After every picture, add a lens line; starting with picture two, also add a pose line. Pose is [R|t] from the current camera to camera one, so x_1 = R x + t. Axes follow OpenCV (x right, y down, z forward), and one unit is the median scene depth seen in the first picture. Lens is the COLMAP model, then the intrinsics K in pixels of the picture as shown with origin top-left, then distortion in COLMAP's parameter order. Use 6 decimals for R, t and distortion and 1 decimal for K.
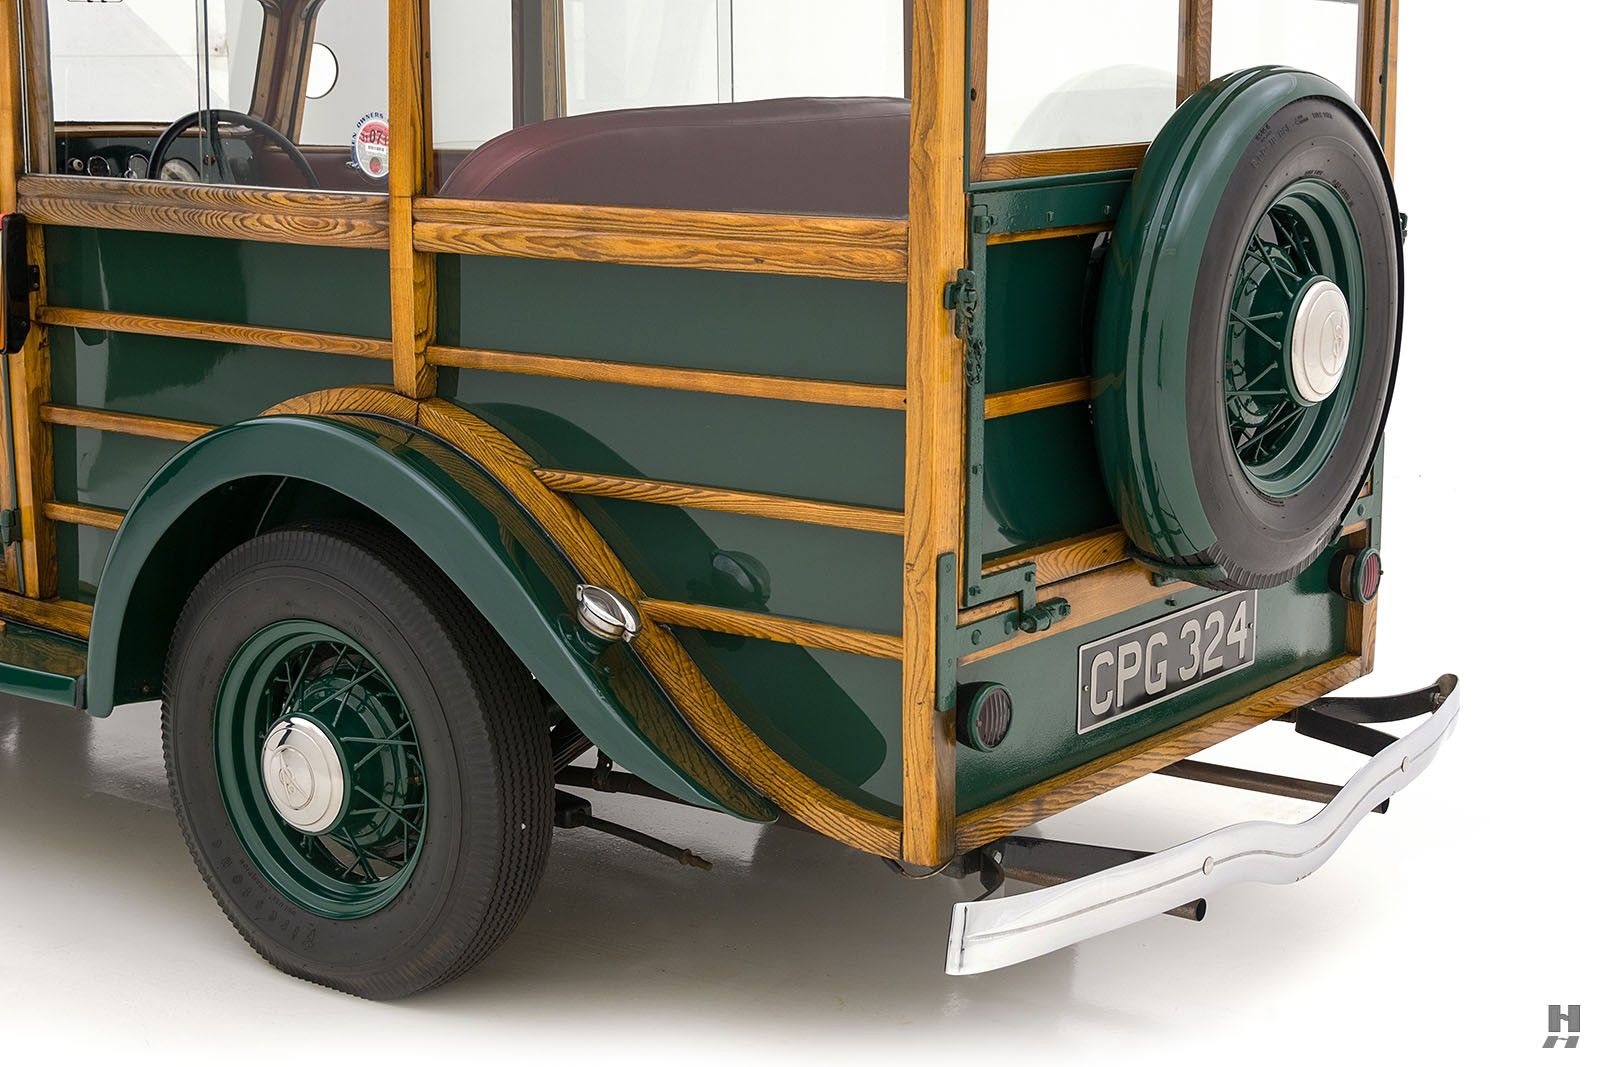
lens RADIAL K [[2603.5, 0, 800.0], [0, 2603.5, 533.5], [0, 0, 1]] dist [0.035126, 0.003607]
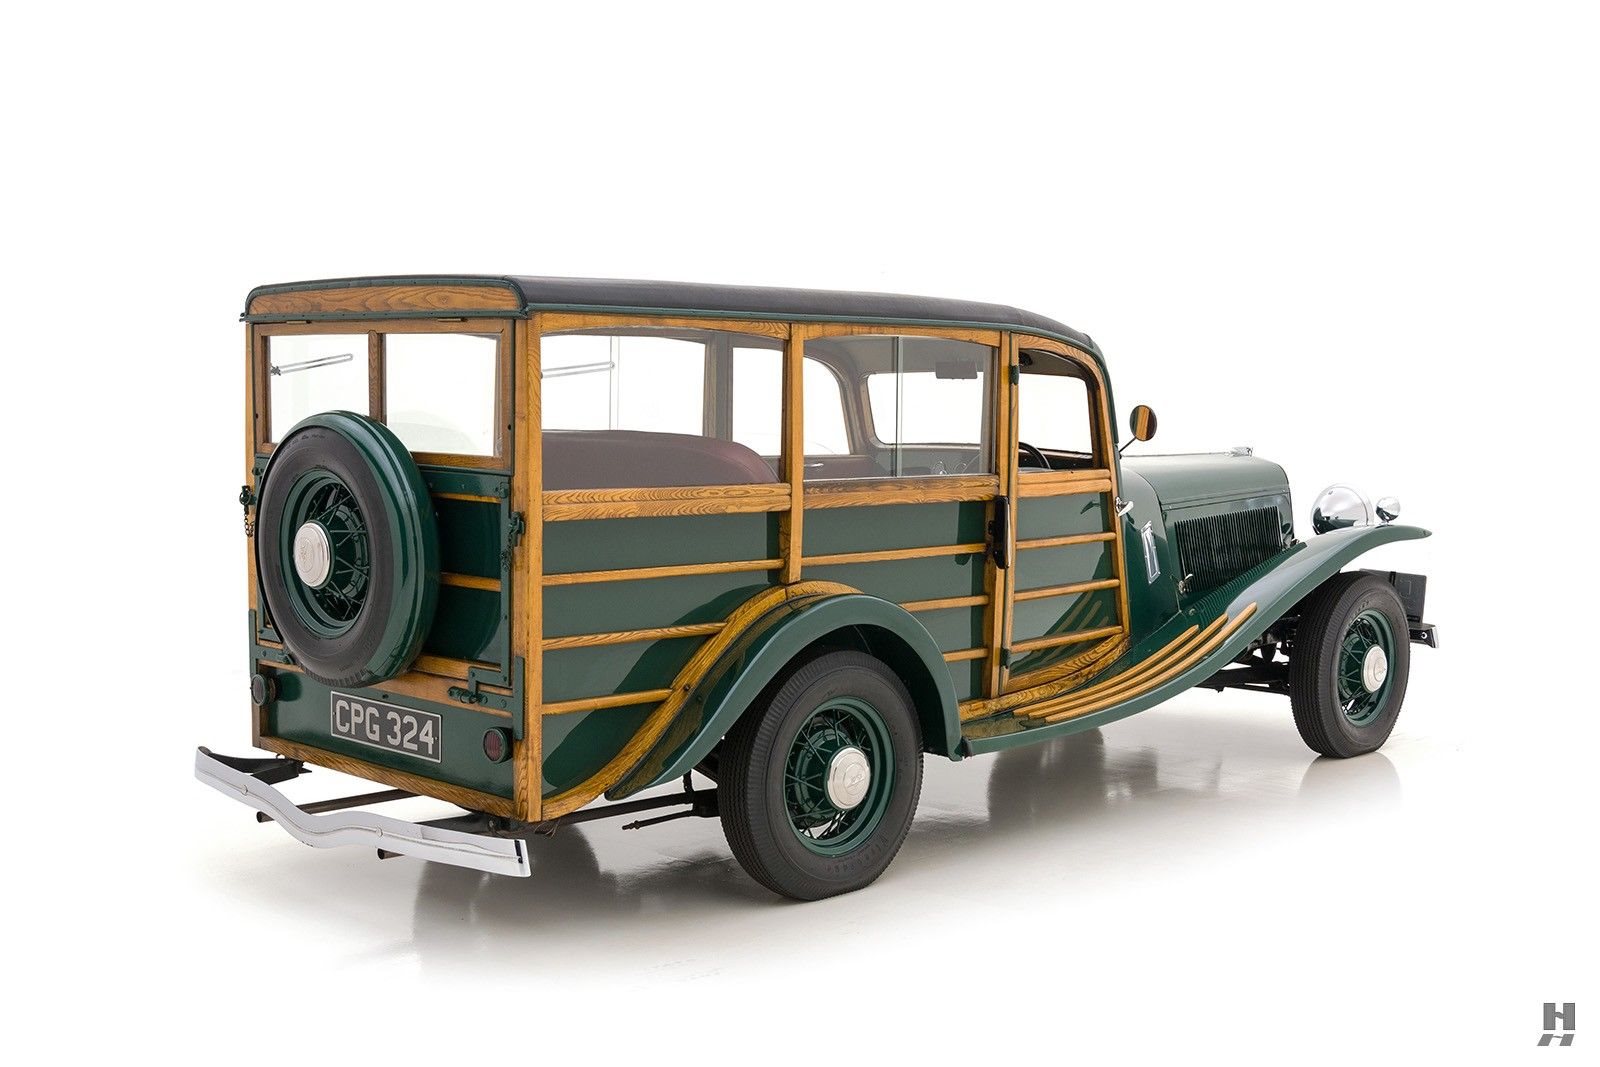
lens RADIAL K [[2005.6, 0, 800.0], [0, 2005.6, 533.5], [0, 0, 1]] dist [0.065459, 0.006015]
pose [[-0.154057, 0.074096, -0.985280, 1.562203], [-0.197594, 0.974730, 0.104199, -0.306167], [0.968103, 0.210738, -0.135523, 1.520574]]
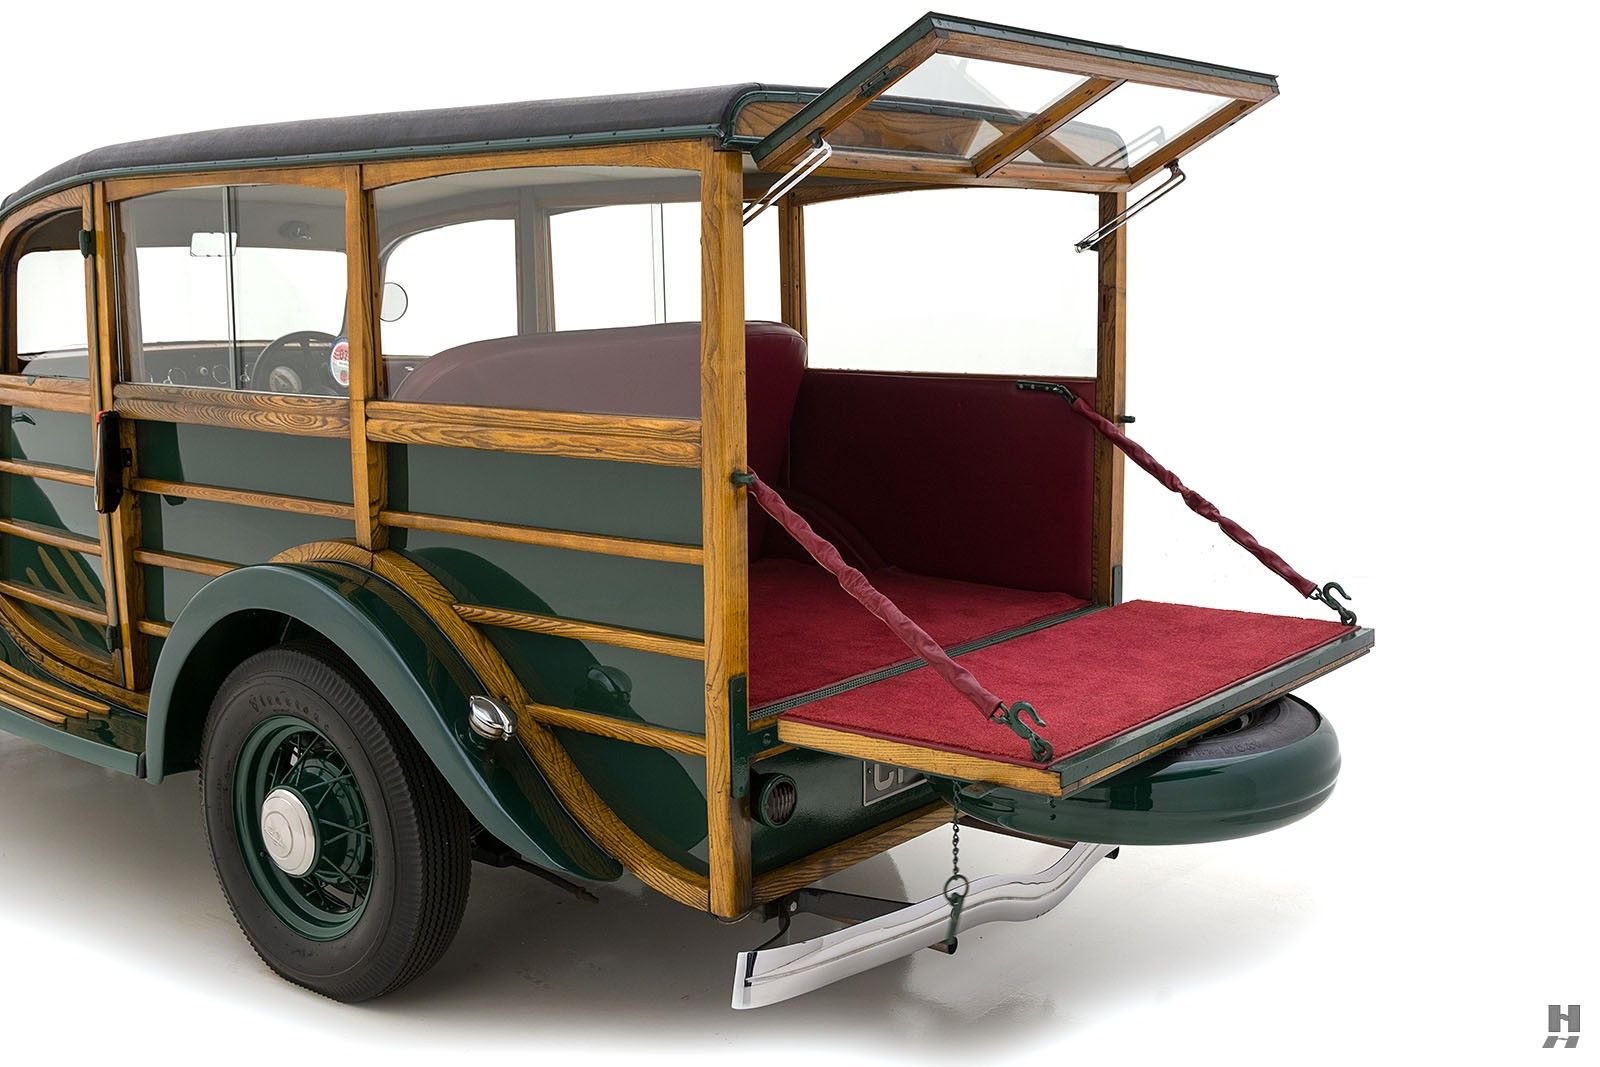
lens RADIAL K [[1721.0, 0, 800.0], [0, 1721.0, 533.5], [0, 0, 1]] dist [0.002054, -0.001580]
pose [[0.999333, -0.003383, -0.036371, 0.106000], [0.002140, 0.999414, -0.034157, -0.030395], [0.036466, 0.034056, 0.998754, 0.129586]]
